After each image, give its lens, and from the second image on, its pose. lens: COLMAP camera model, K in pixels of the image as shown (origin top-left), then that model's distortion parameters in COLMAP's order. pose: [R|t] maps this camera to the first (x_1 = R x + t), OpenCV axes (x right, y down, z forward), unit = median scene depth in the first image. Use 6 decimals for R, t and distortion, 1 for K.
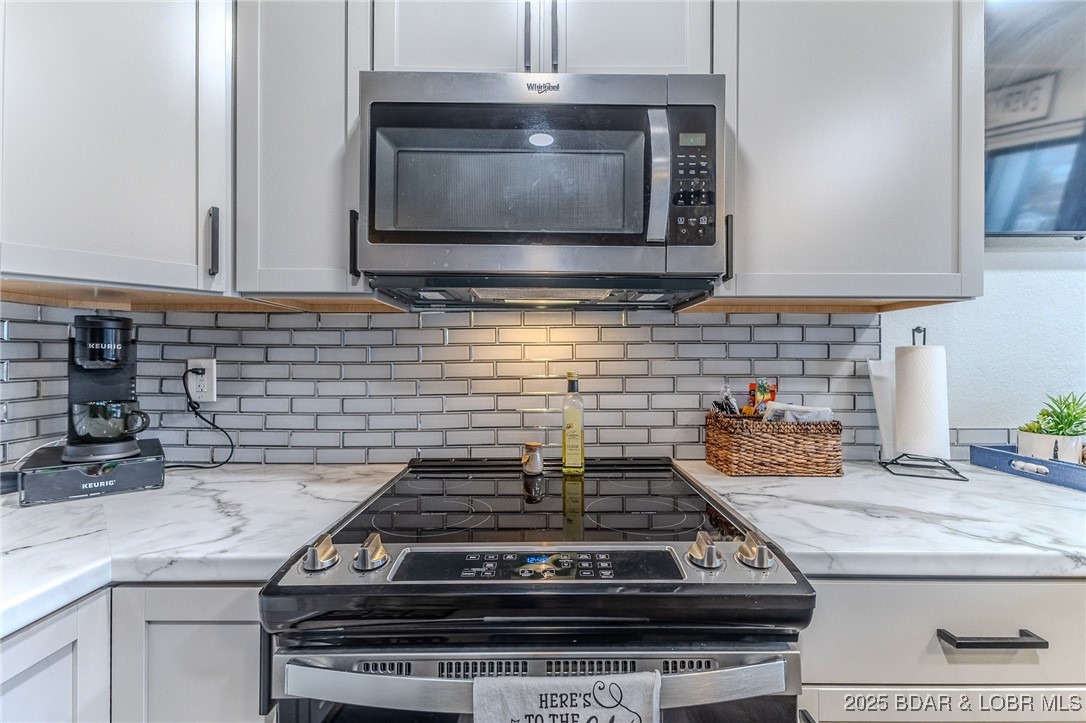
lens RADIAL K [[464.8, 0, 548.0], [0, 464.8, 359.5], [0, 0, 1]] dist [0.002276, -0.000110]
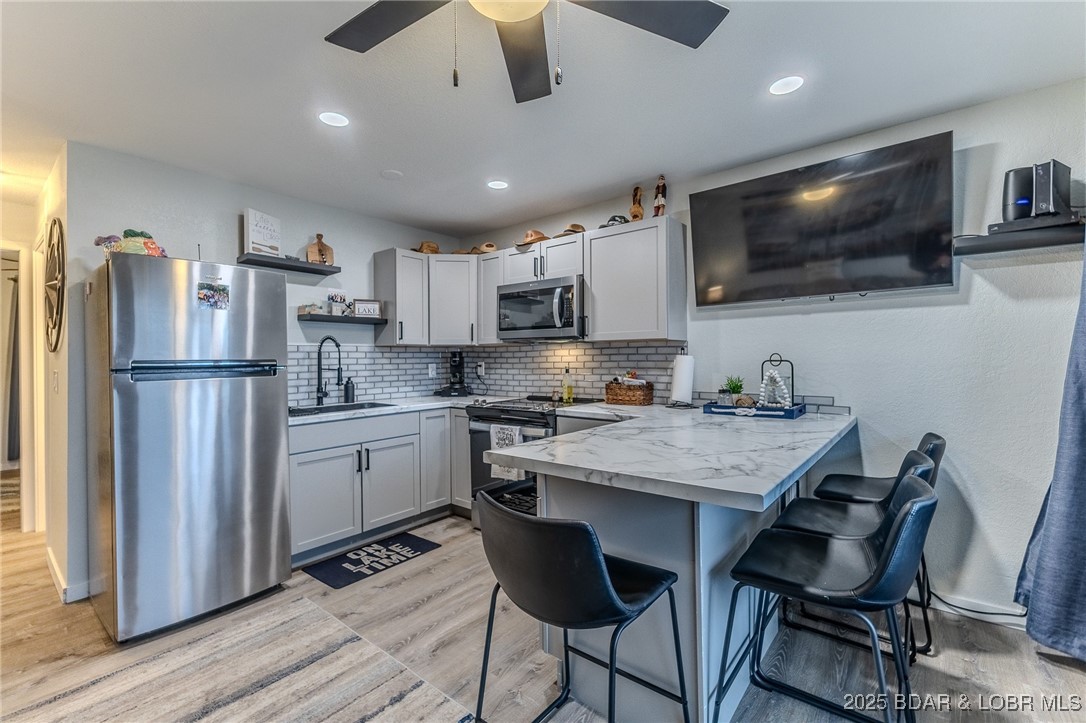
lens RADIAL K [[464.8, 0, 545.4], [0, 464.8, 359.2], [0, 0, 1]] dist [0.002276, -0.000110]
pose [[0.771836, -0.008460, -0.635765, 1.767262], [0.009716, 0.999952, -0.001509, -0.012113], [0.635747, -0.005012, 0.771881, -1.283116]]
